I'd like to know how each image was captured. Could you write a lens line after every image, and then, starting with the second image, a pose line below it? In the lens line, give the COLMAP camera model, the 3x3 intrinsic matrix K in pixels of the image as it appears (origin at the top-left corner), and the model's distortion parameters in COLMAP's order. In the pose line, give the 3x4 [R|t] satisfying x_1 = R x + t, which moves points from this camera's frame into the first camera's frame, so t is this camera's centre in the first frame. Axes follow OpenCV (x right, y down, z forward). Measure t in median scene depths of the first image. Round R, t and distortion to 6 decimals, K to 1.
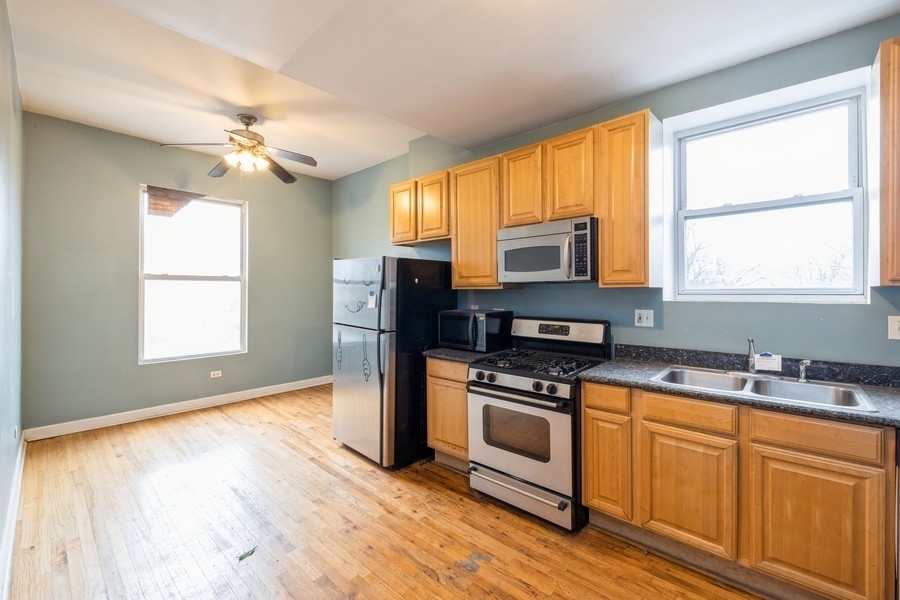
lens RADIAL K [[382.1, 0, 441.9], [0, 382.1, 299.4], [0, 0, 1]] dist [0.003467, -0.000997]
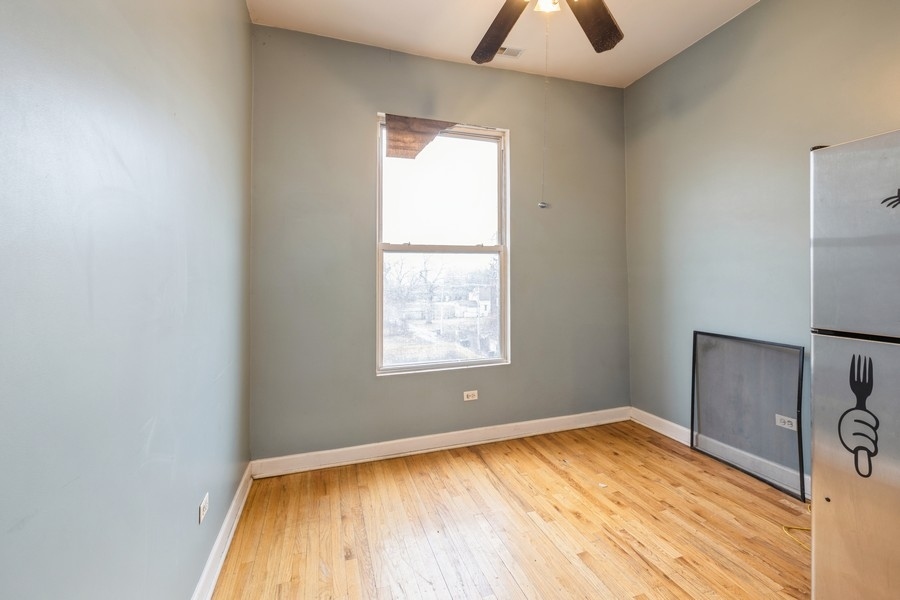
lens RADIAL K [[382.1, 0, 430.8], [0, 382.1, 279.6], [0, 0, 1]] dist [0.003467, -0.000997]
pose [[0.861781, -0.020440, -0.506868, -0.350829], [0.006520, 0.999552, -0.029223, 0.018644], [0.507238, 0.021878, 0.861528, 0.446419]]
